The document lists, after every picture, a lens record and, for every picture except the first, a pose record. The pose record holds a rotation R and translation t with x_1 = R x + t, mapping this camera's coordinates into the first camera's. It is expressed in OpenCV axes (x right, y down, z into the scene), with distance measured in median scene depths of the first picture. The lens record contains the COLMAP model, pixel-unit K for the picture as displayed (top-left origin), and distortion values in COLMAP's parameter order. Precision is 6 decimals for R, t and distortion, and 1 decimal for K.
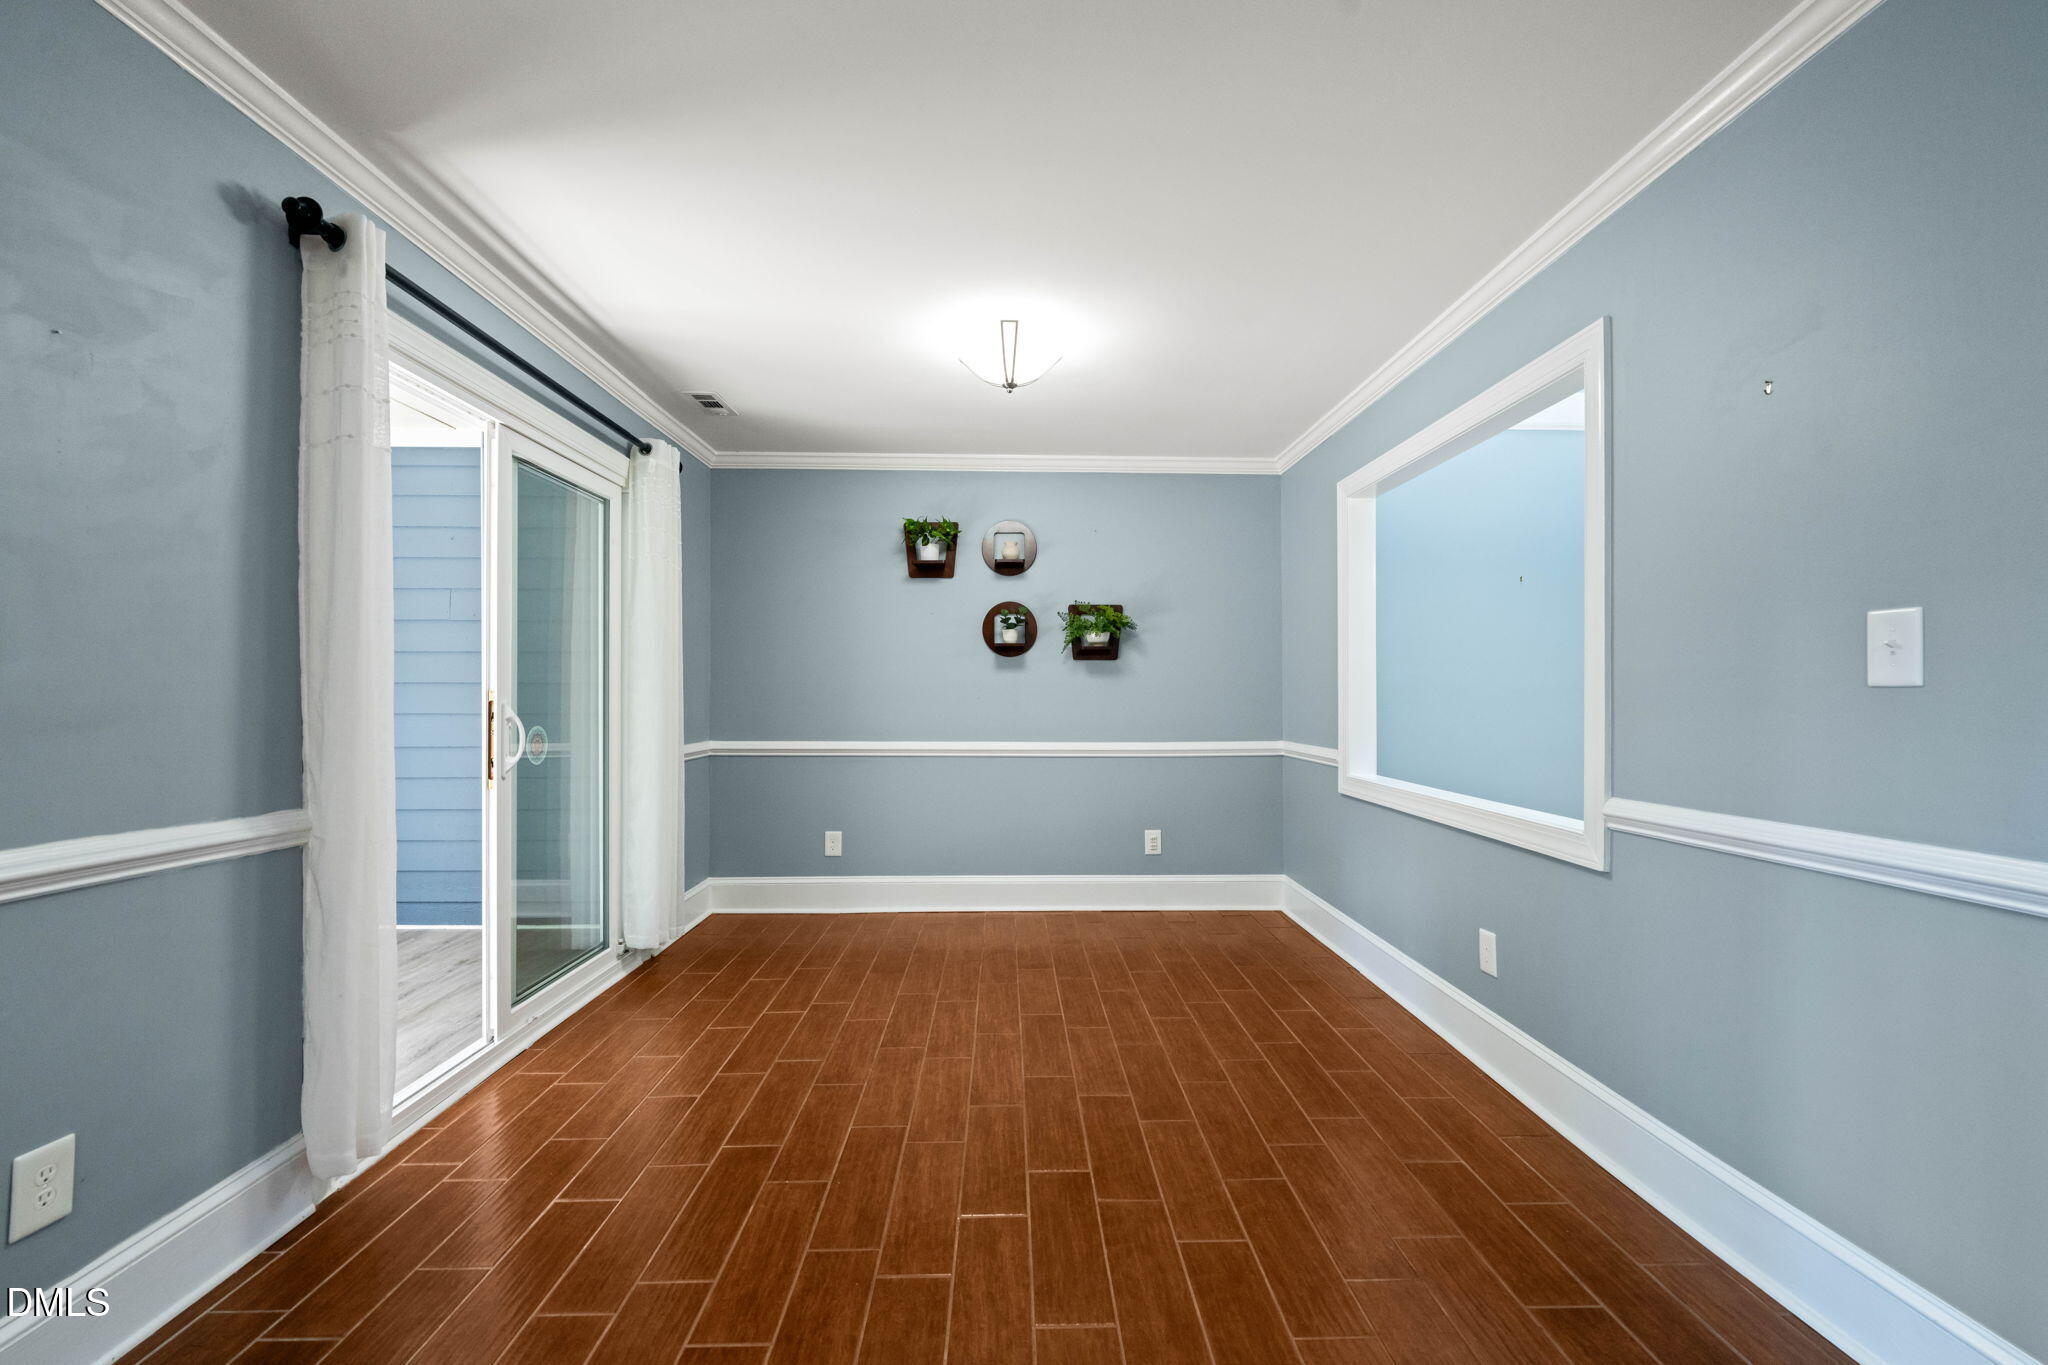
lens RADIAL K [[842.9, 0, 1042.0], [0, 842.9, 687.6], [0, 0, 1]] dist [-0.014707, -0.000332]
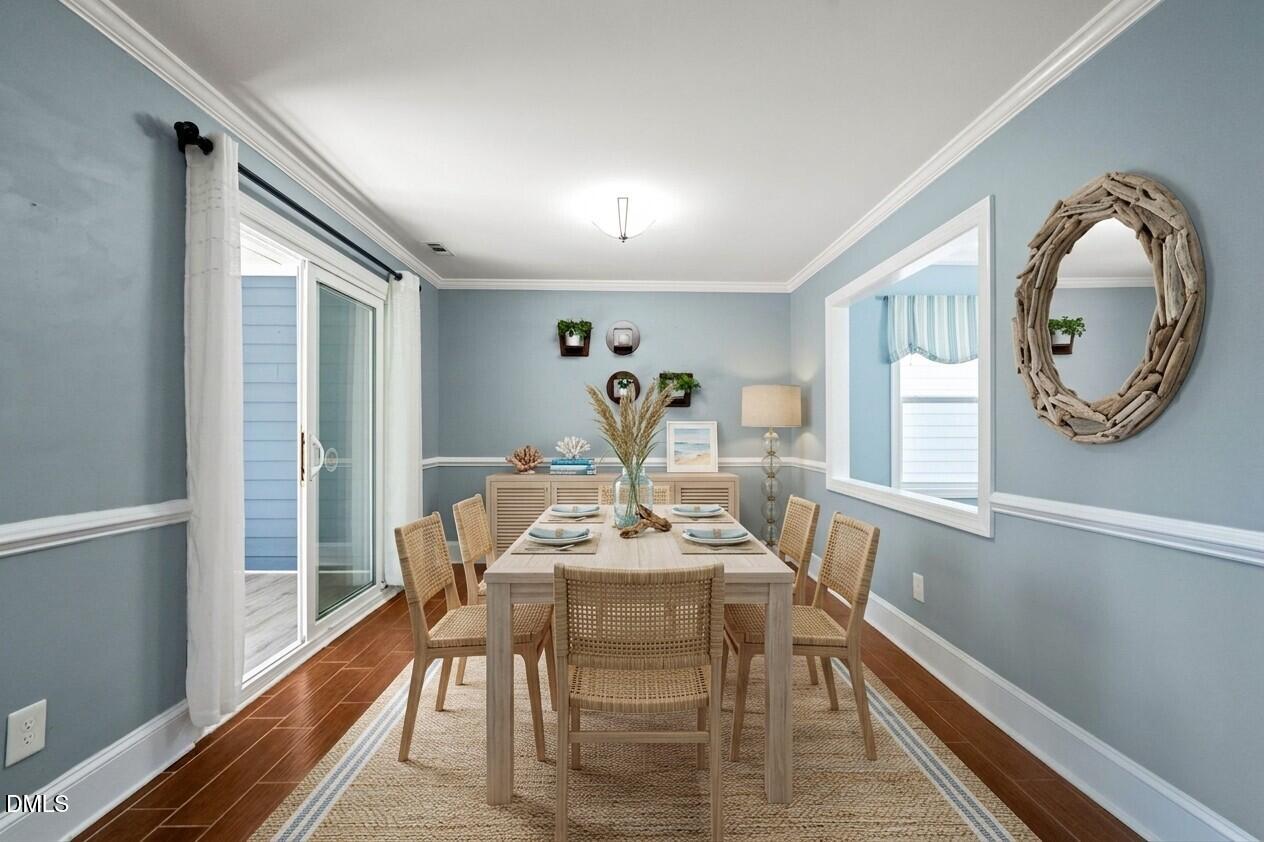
lens RADIAL K [[523.4, 0, 643.1], [0, 523.4, 425.5], [0, 0, 1]] dist [-0.008313, 0.000285]
pose [[1.000000, 0.000232, -0.000331, 0.000433], [-0.000231, 0.999997, 0.002568, -0.000111], [0.000332, -0.002568, 0.999997, -0.010029]]
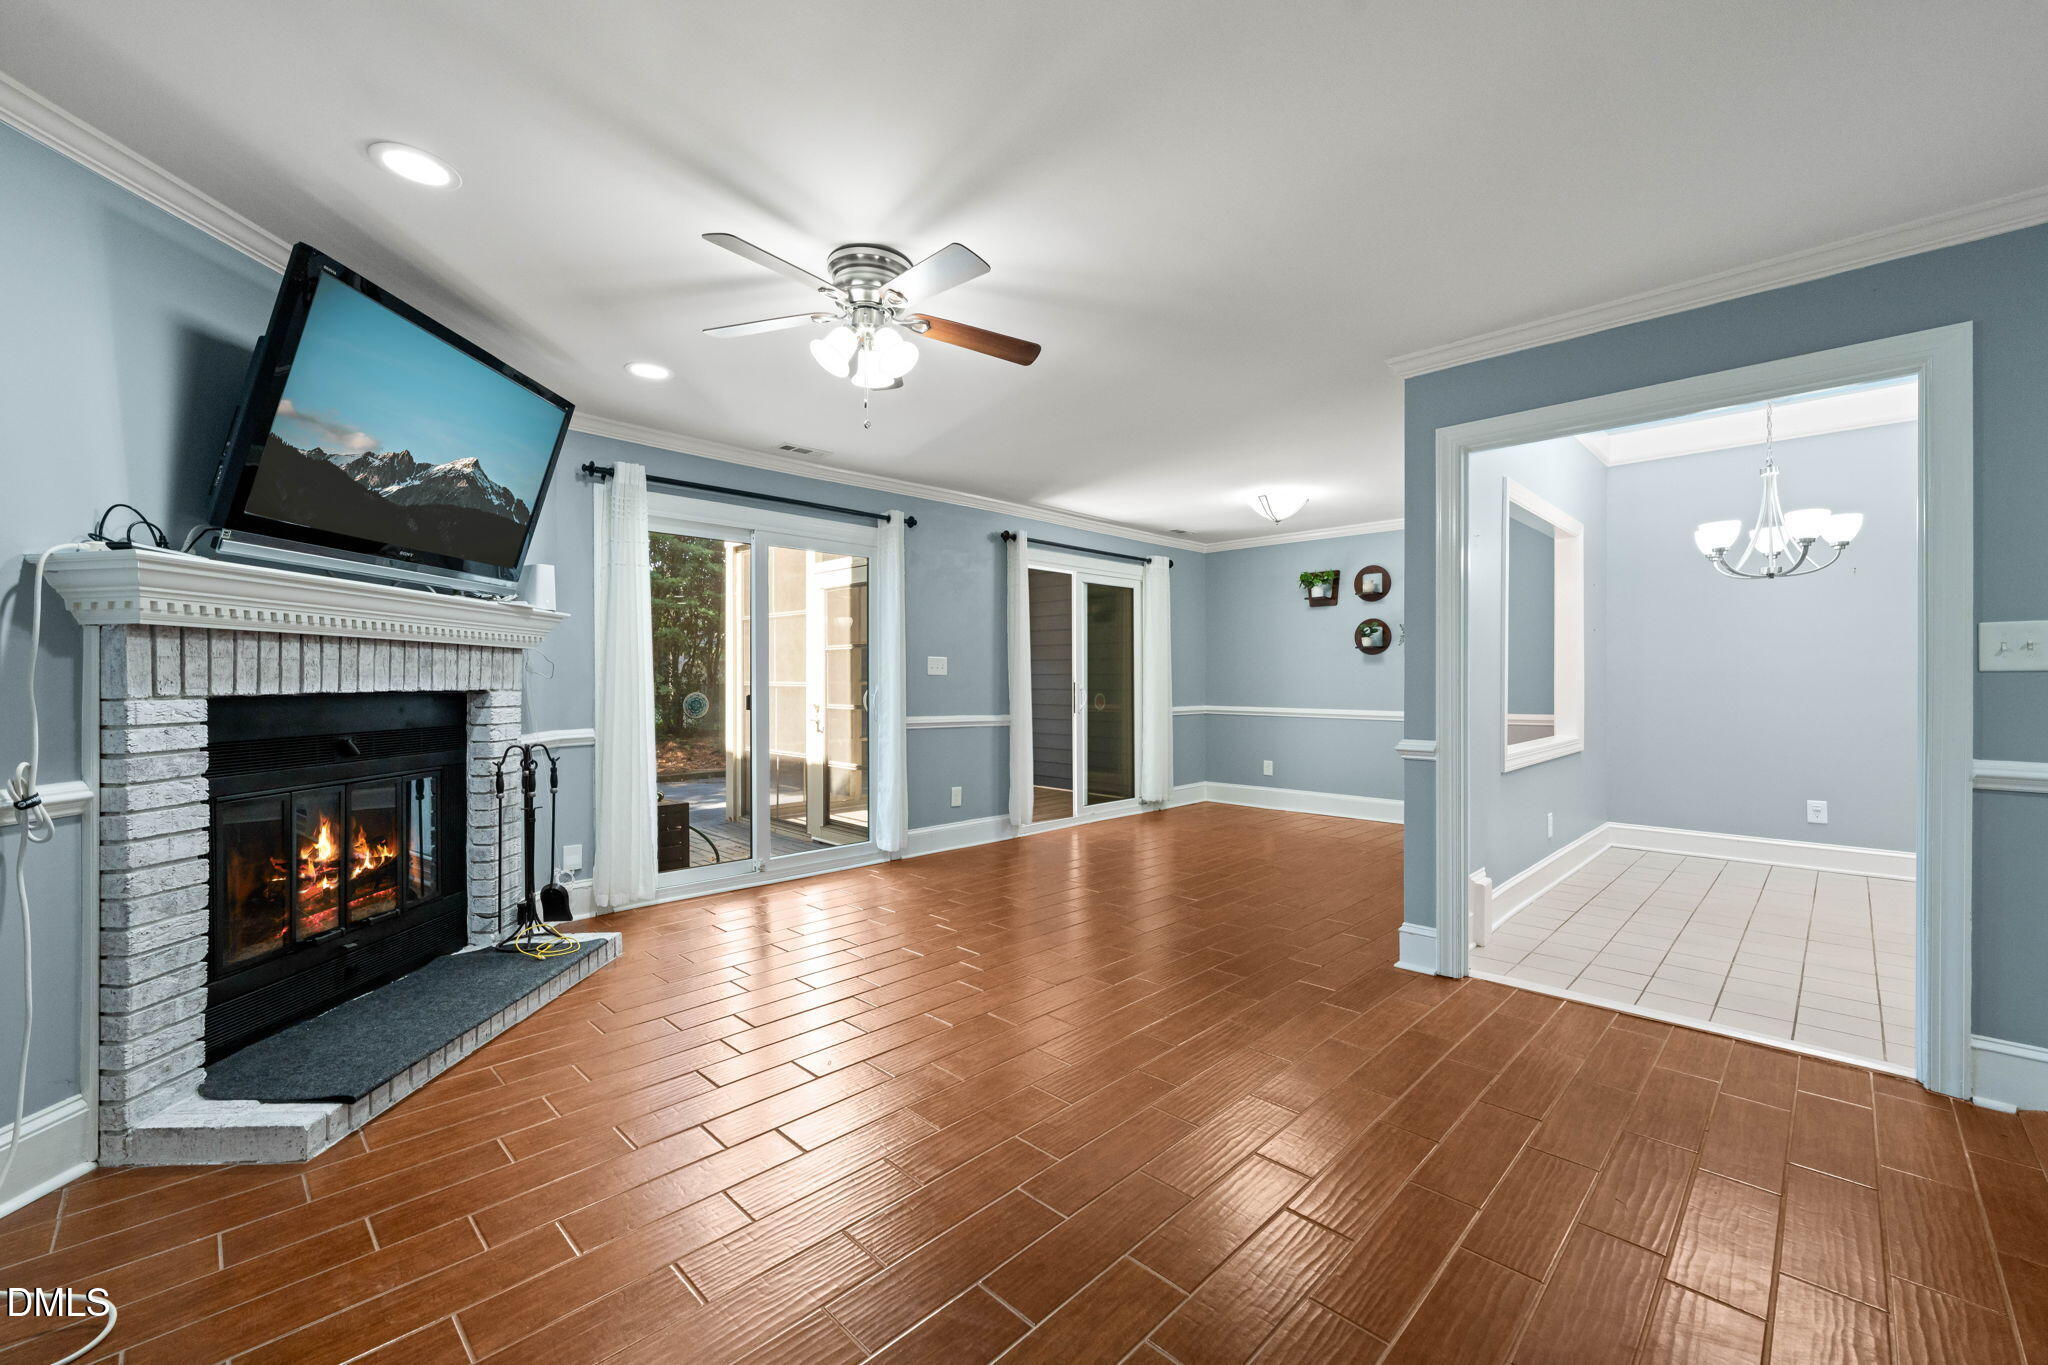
lens RADIAL K [[856.6, 0, 1068.4], [0, 856.6, 687.6], [0, 0, 1]] dist [-0.001073, -0.000095]
pose [[0.718426, 0.003533, -0.695594, 1.088596], [0.007156, 0.999897, 0.012470, 0.000158], [0.695566, -0.013937, 0.718327, -0.842369]]
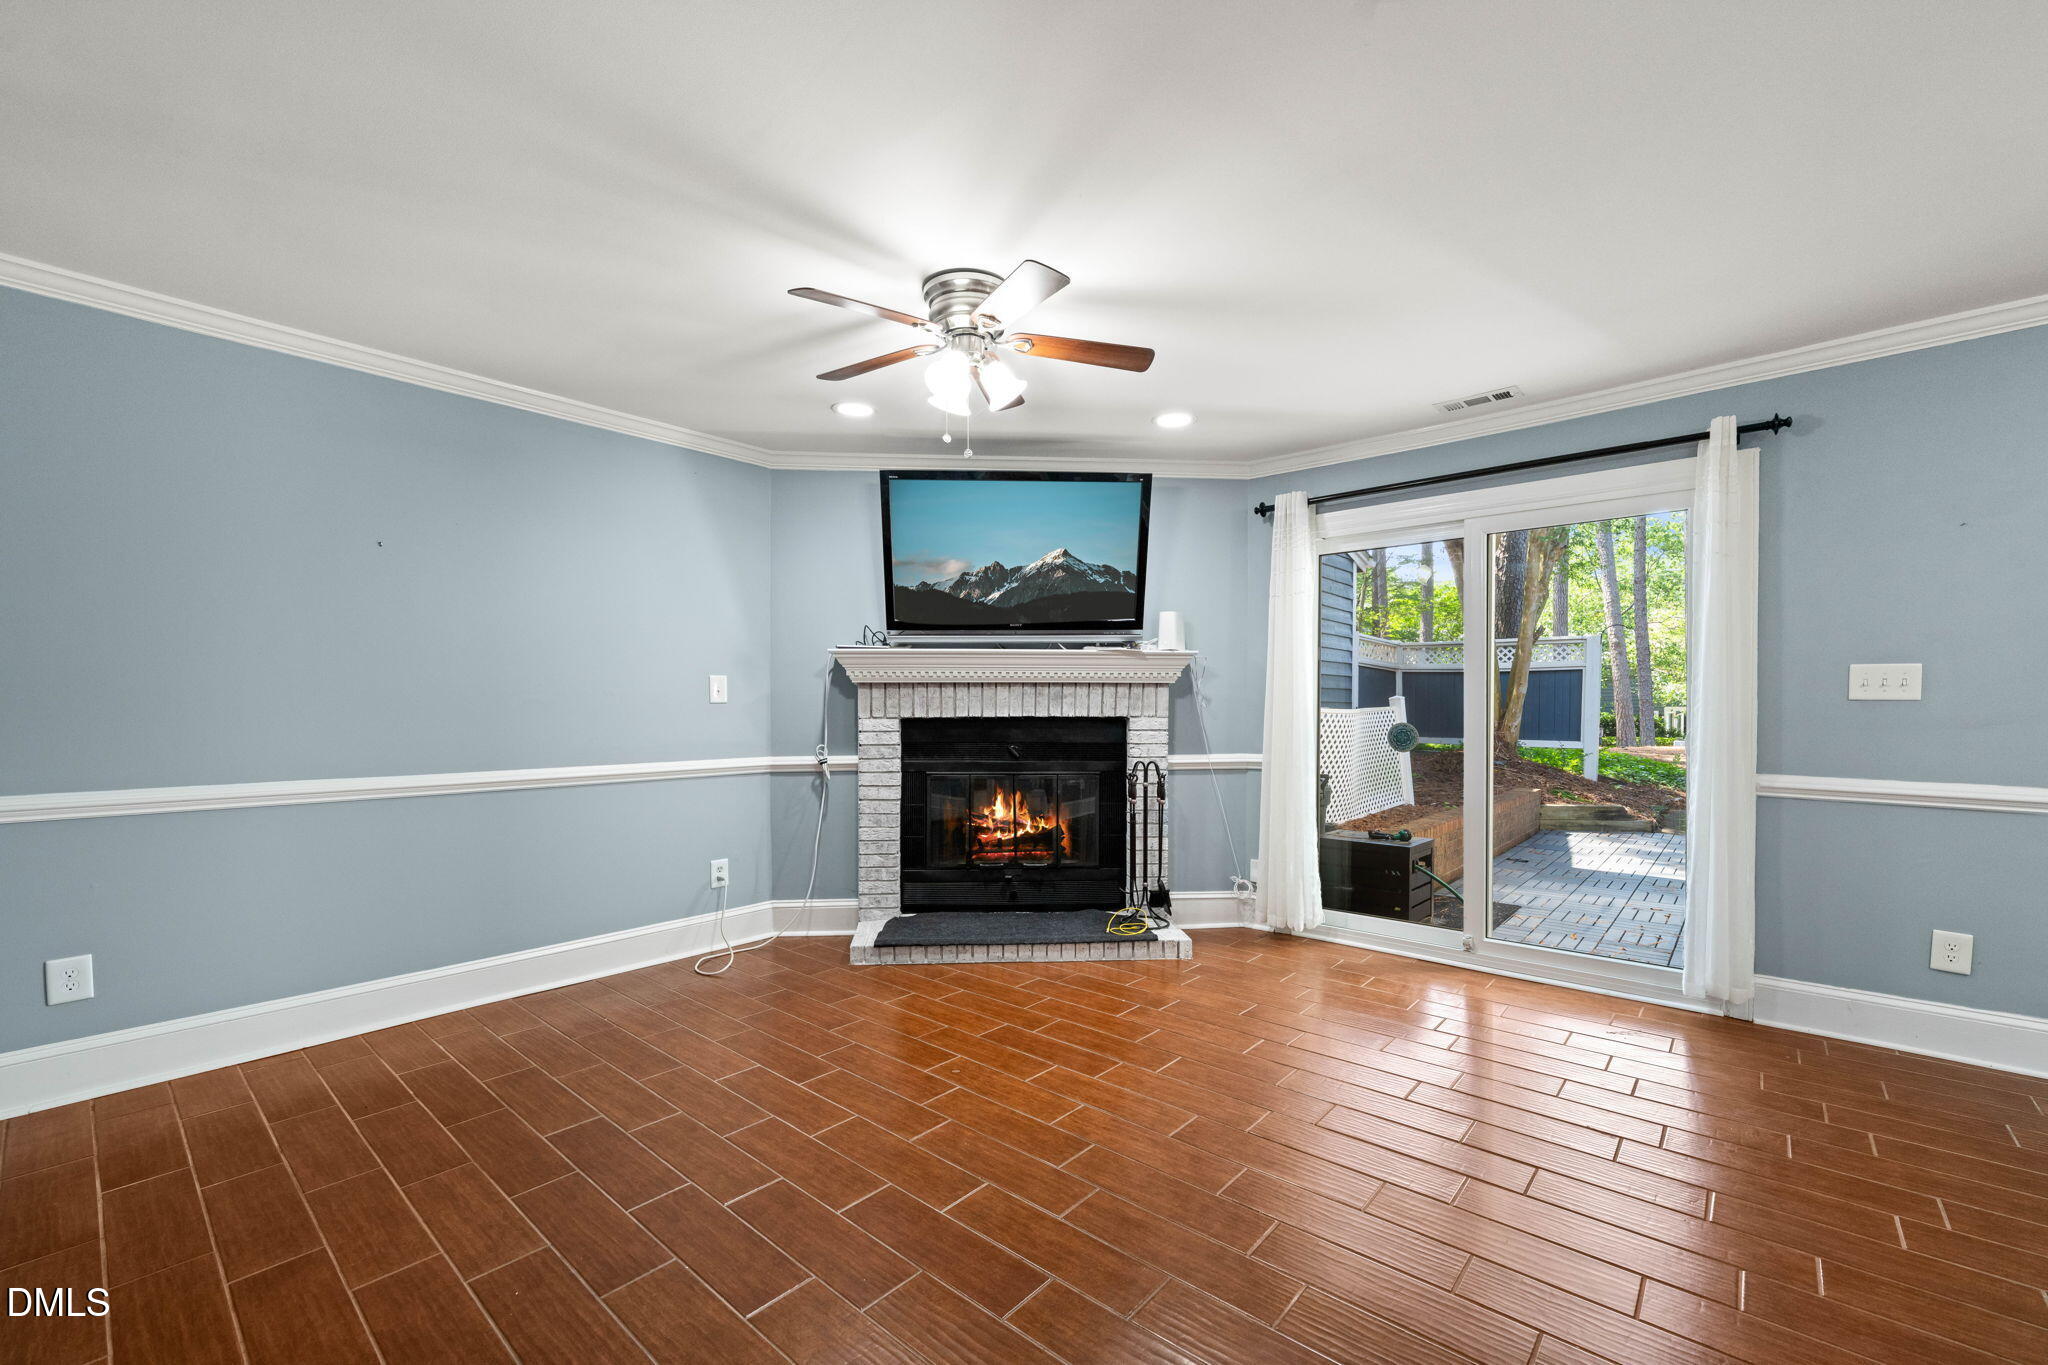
lens RADIAL K [[845.2, 0, 1015.8], [0, 845.2, 717.5], [0, 0, 1]] dist [0.001516, -0.000169]
pose [[-0.689386, 0.010295, -0.724321, 0.909408], [0.005911, 0.999946, 0.008587, 0.000261], [0.724370, 0.001638, -0.689409, 0.377270]]
